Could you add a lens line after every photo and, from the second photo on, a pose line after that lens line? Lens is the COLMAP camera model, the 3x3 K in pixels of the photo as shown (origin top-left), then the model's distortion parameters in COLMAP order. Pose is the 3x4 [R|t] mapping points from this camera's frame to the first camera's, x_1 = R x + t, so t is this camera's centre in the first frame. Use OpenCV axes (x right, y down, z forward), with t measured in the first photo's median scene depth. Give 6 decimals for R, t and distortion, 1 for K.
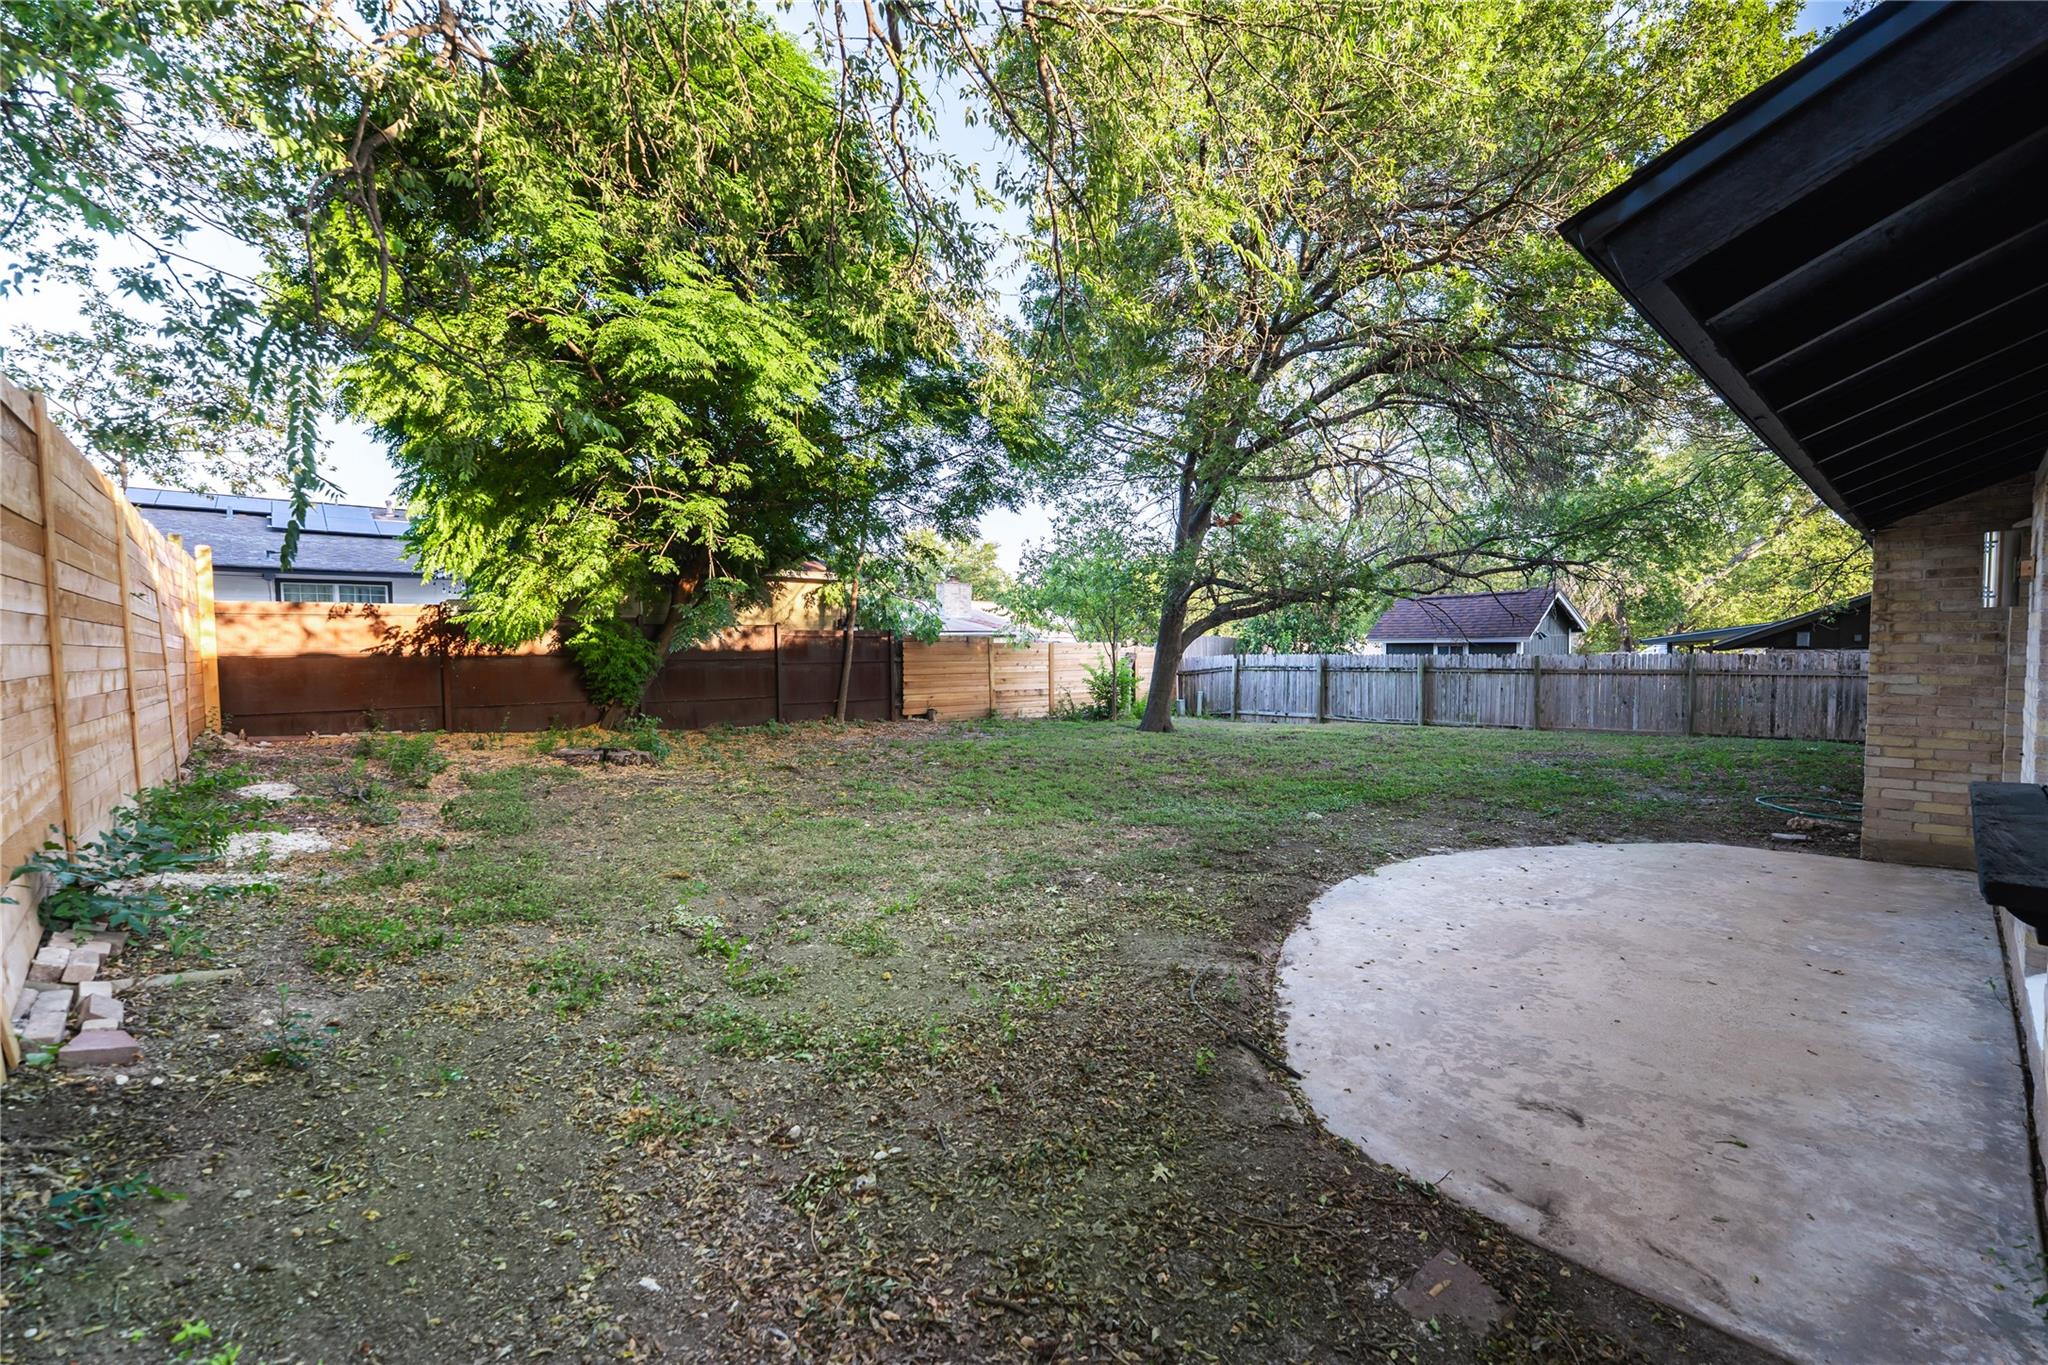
lens RADIAL K [[820.9, 0, 1025.6], [0, 820.9, 688.9], [0, 0, 1]] dist [0.000239, -0.000372]
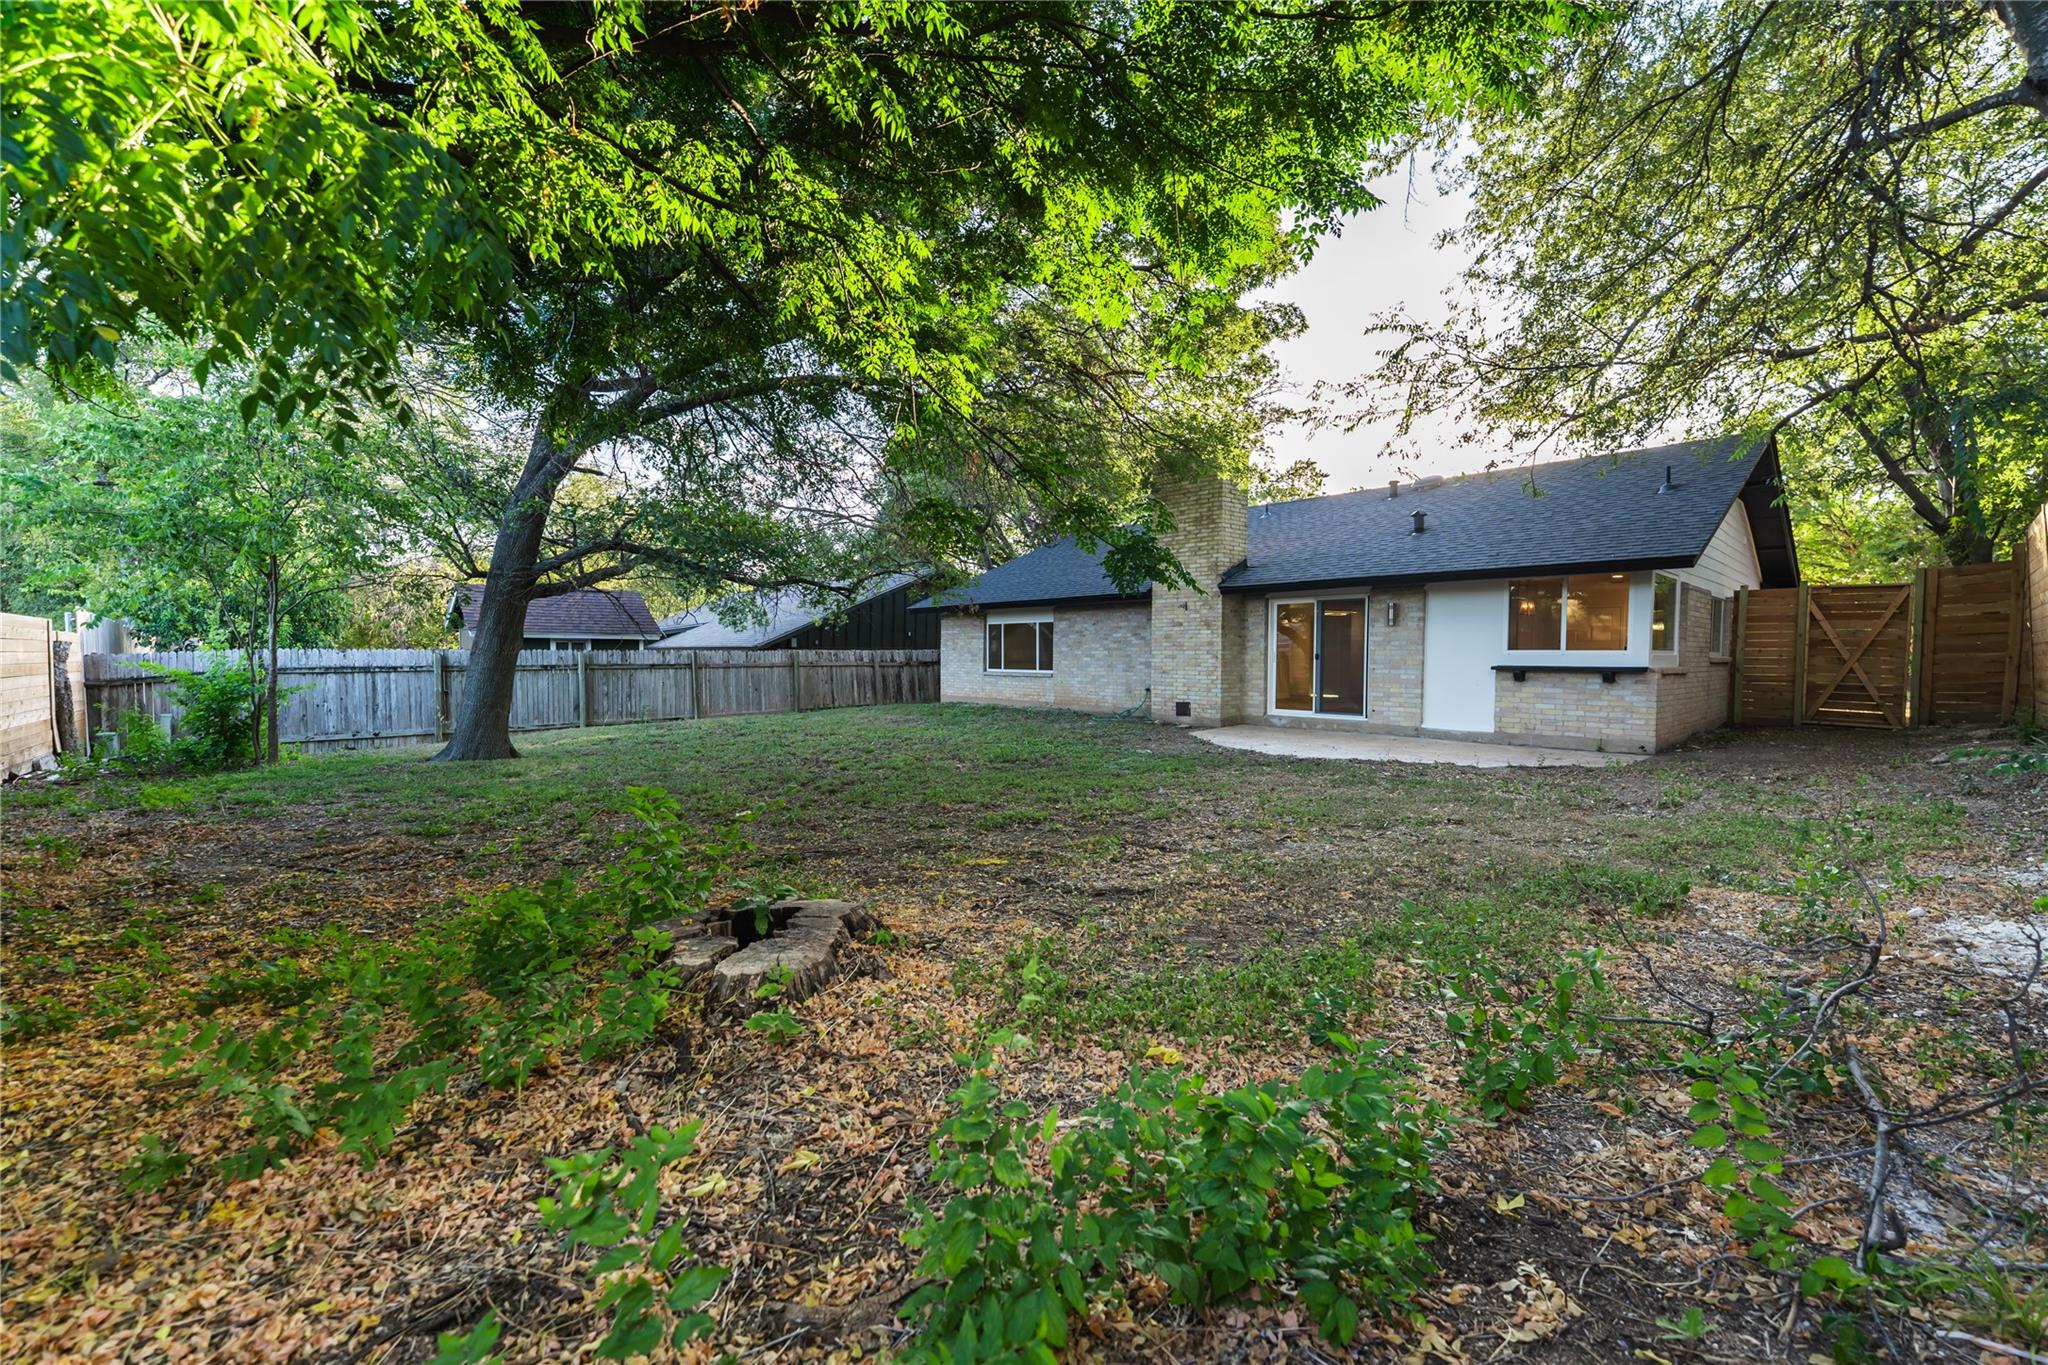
lens RADIAL K [[815.5, 0, 1022.9], [0, 815.5, 690.4], [0, 0, 1]] dist [-0.002062, -0.000226]
pose [[-0.012079, -0.034496, 0.999332, -0.689304], [0.049088, 0.998179, 0.035050, -0.006889], [-0.998721, 0.049478, -0.010363, 0.801143]]
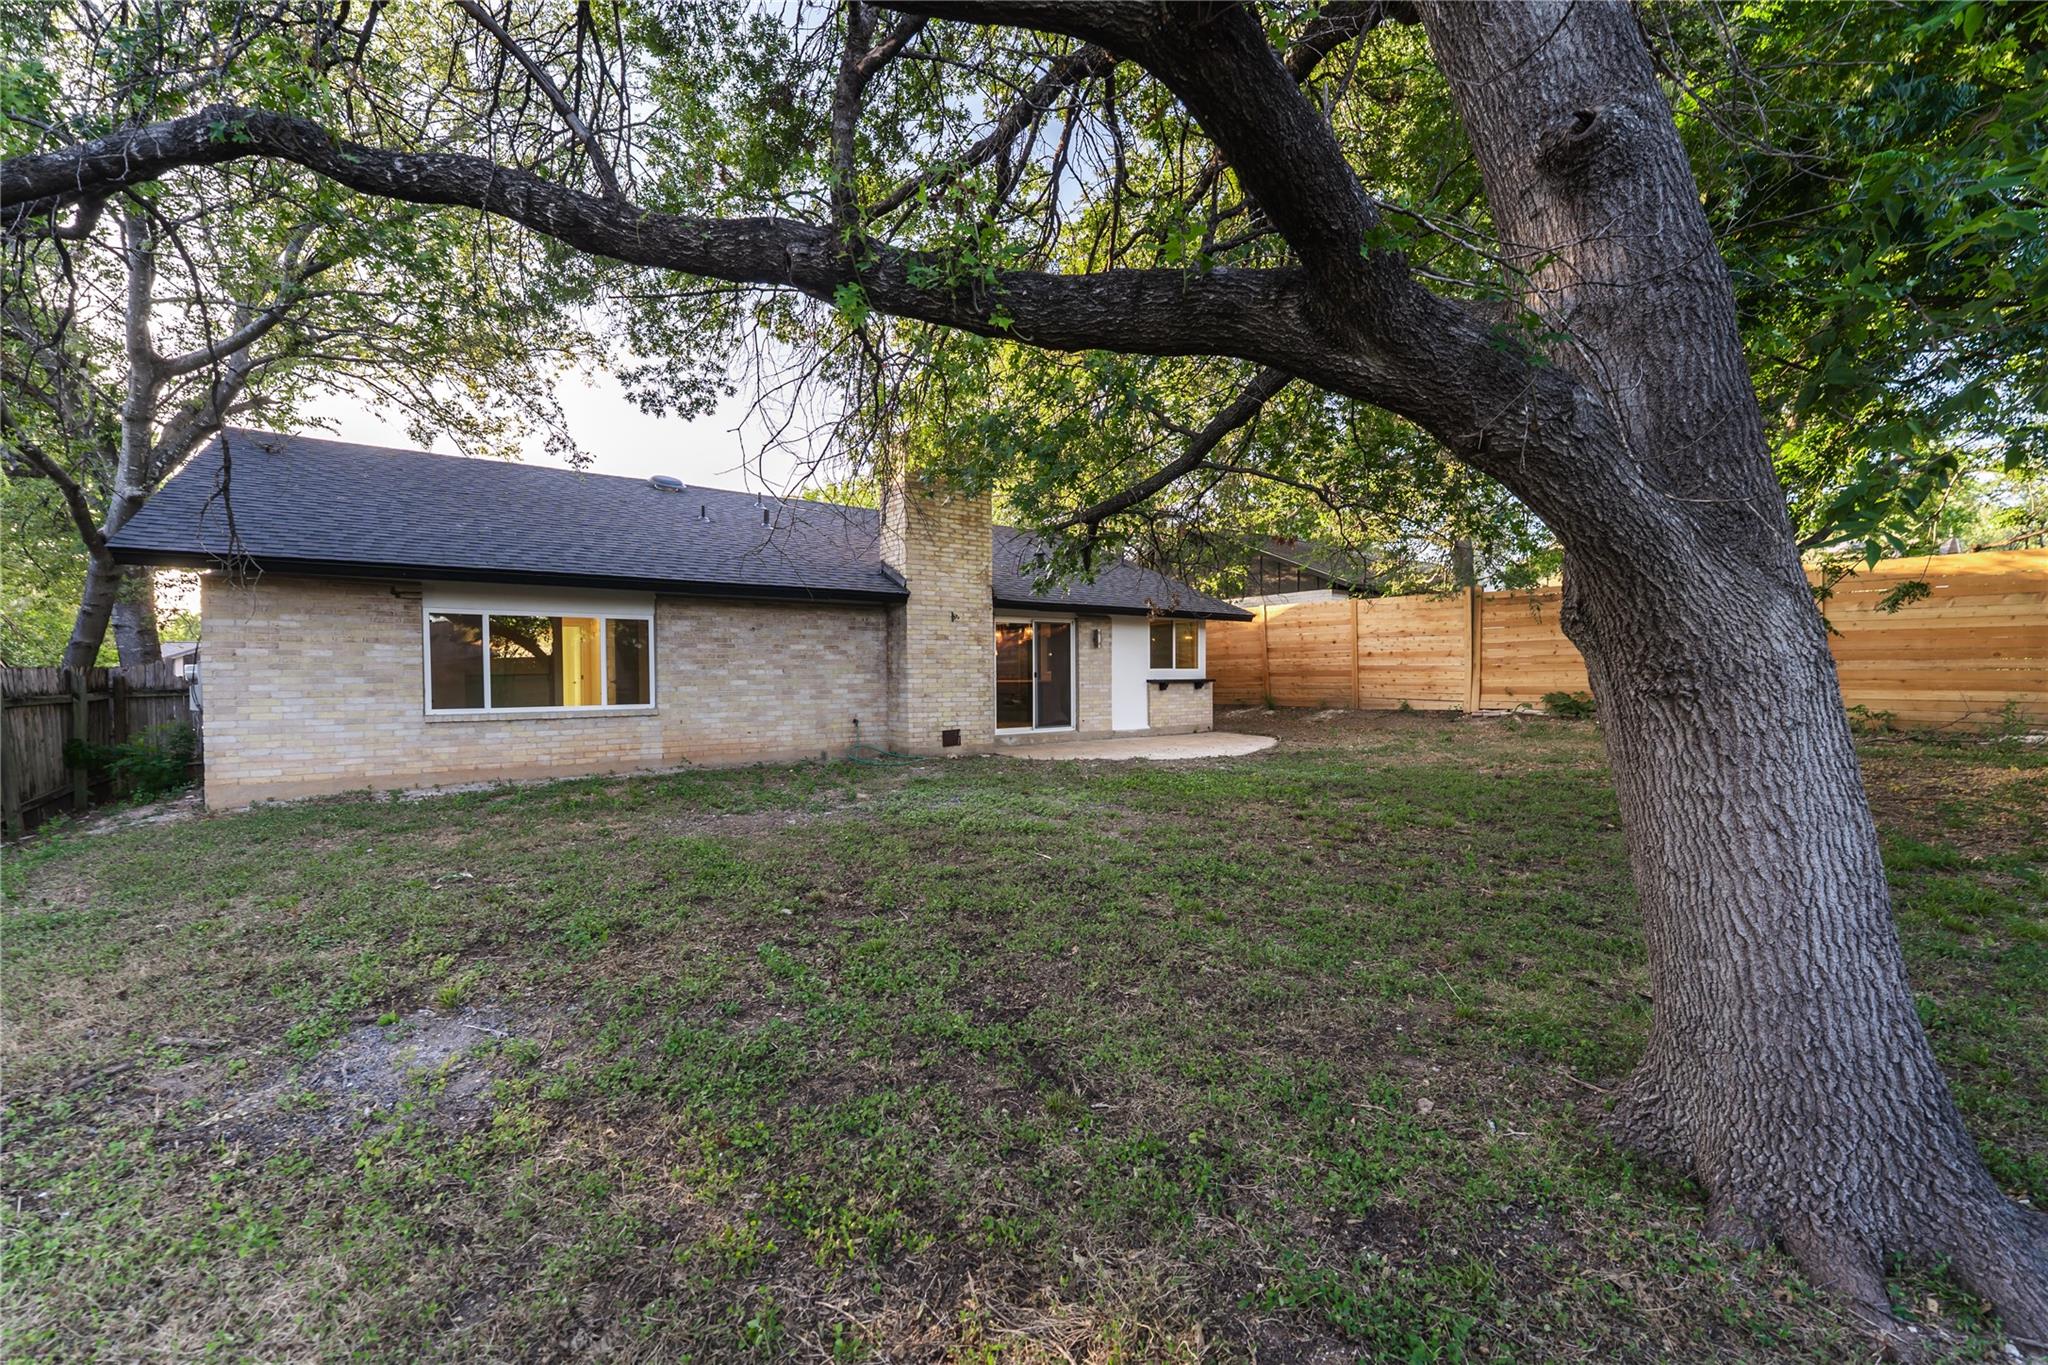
lens RADIAL K [[840.2, 0, 1026.0], [0, 840.2, 675.5], [0, 0, 1]] dist [-0.000519, -0.000105]
pose [[-0.997010, 0.017186, 0.075338, 0.379621], [0.021265, 0.998332, 0.053677, -0.059806], [-0.074290, 0.055119, -0.995712, 1.616235]]
